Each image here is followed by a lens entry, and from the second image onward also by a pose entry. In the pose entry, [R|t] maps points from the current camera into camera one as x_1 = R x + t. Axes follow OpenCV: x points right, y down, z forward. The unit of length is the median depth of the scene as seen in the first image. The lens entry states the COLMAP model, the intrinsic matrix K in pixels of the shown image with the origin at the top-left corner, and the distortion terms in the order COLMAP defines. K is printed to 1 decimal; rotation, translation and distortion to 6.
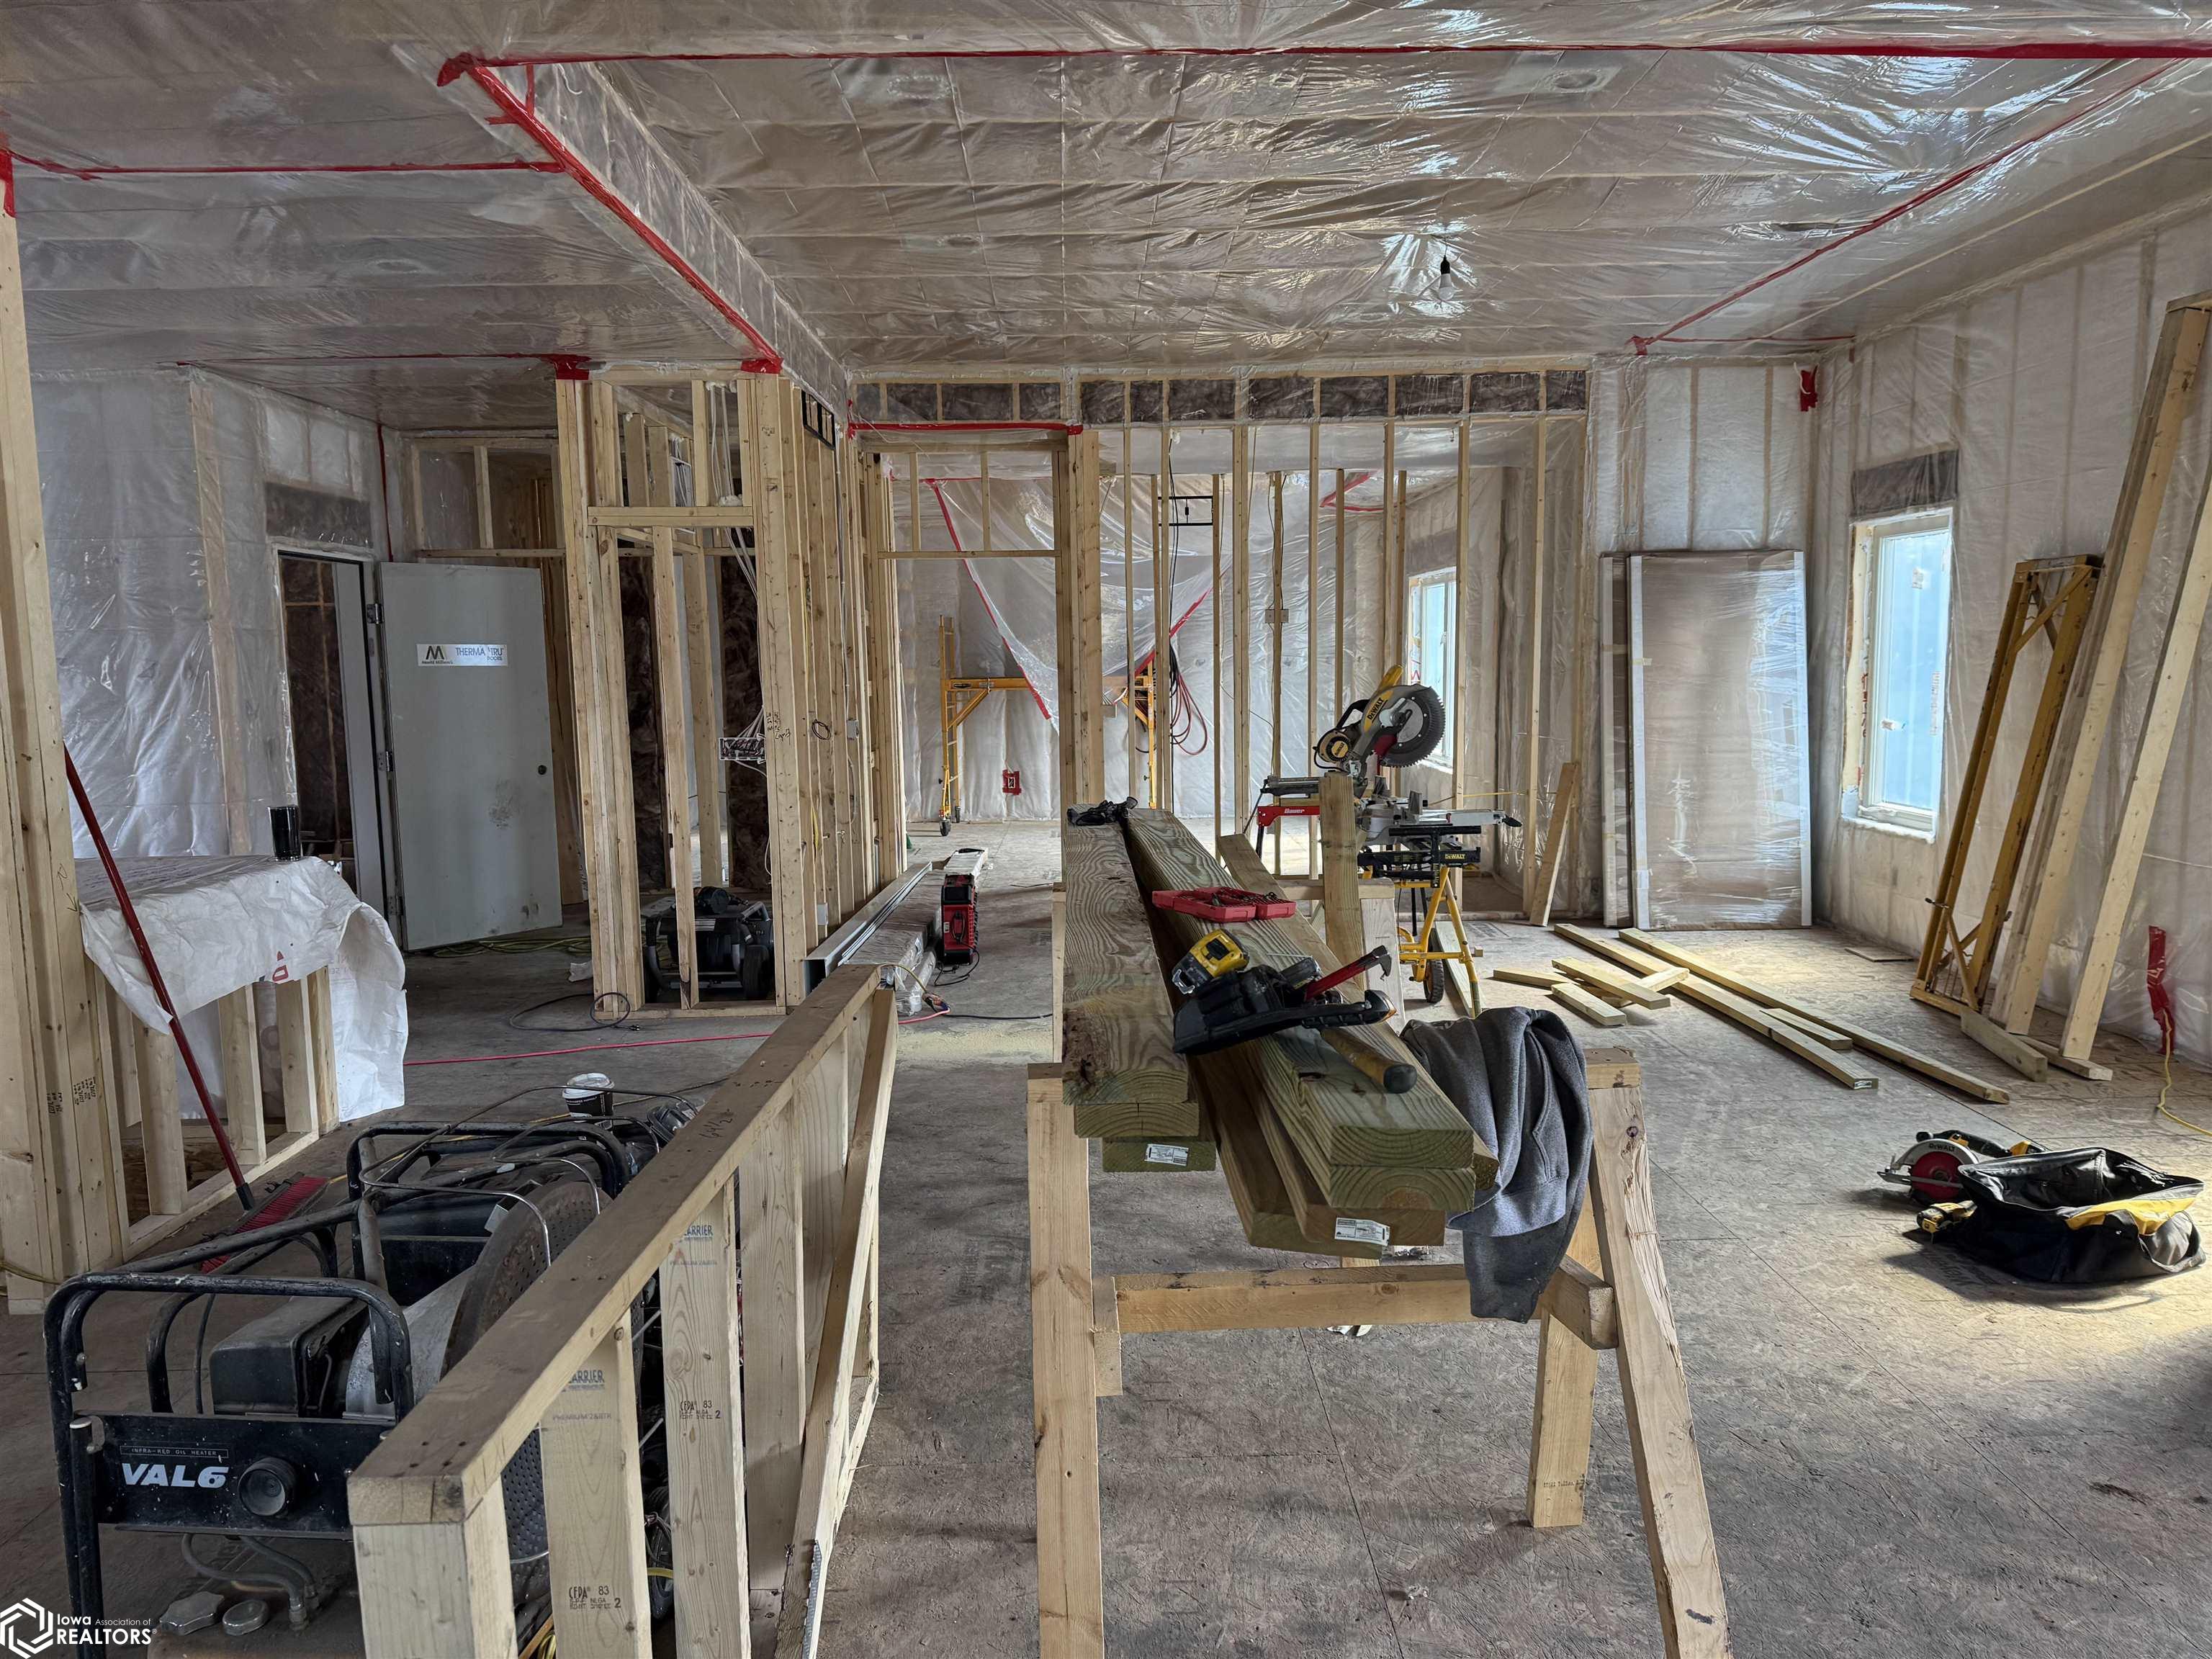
lens RADIAL K [[1535.5, 0, 1106.0], [0, 1535.5, 829.5], [0, 0, 1]] dist [0.030728, -0.044128]
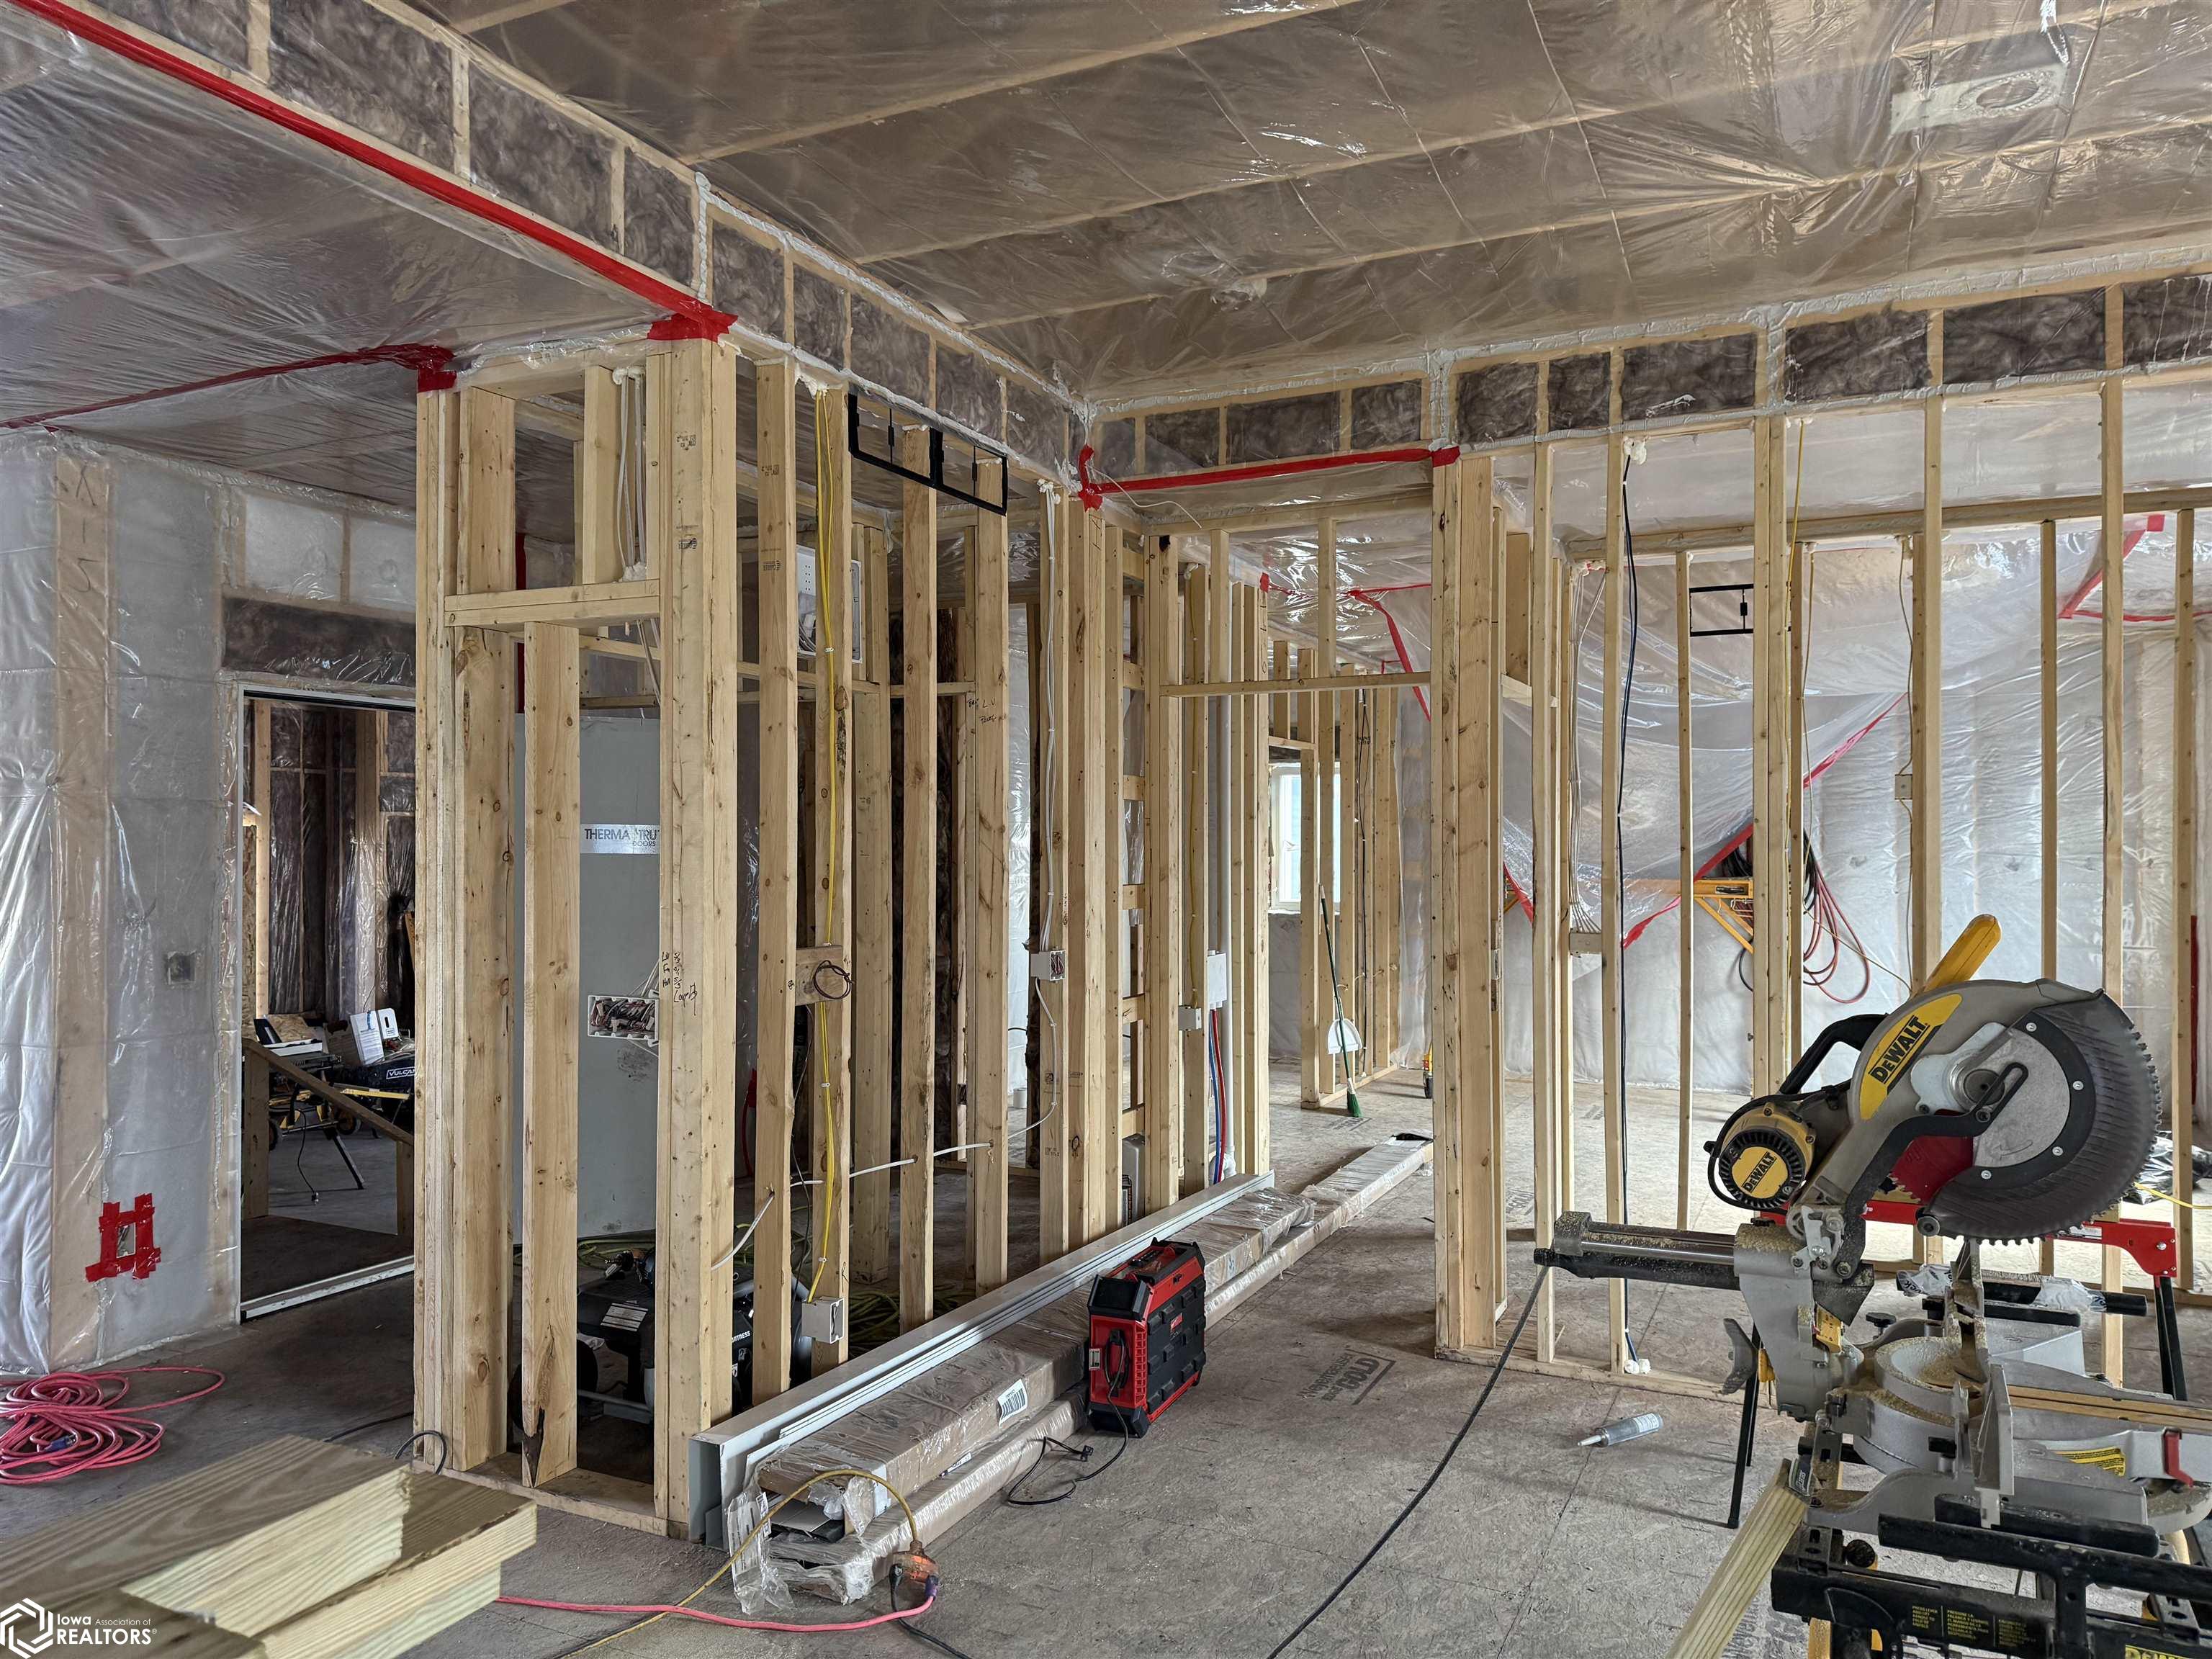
lens RADIAL K [[1535.5, 0, 1106.0], [0, 1535.5, 829.5], [0, 0, 1]] dist [0.030728, -0.044128]
pose [[0.893012, 0.012375, -0.449864, 0.124738], [-0.064672, 0.992775, -0.101068, -0.058689], [0.445363, 0.119349, 0.887360, 0.460466]]
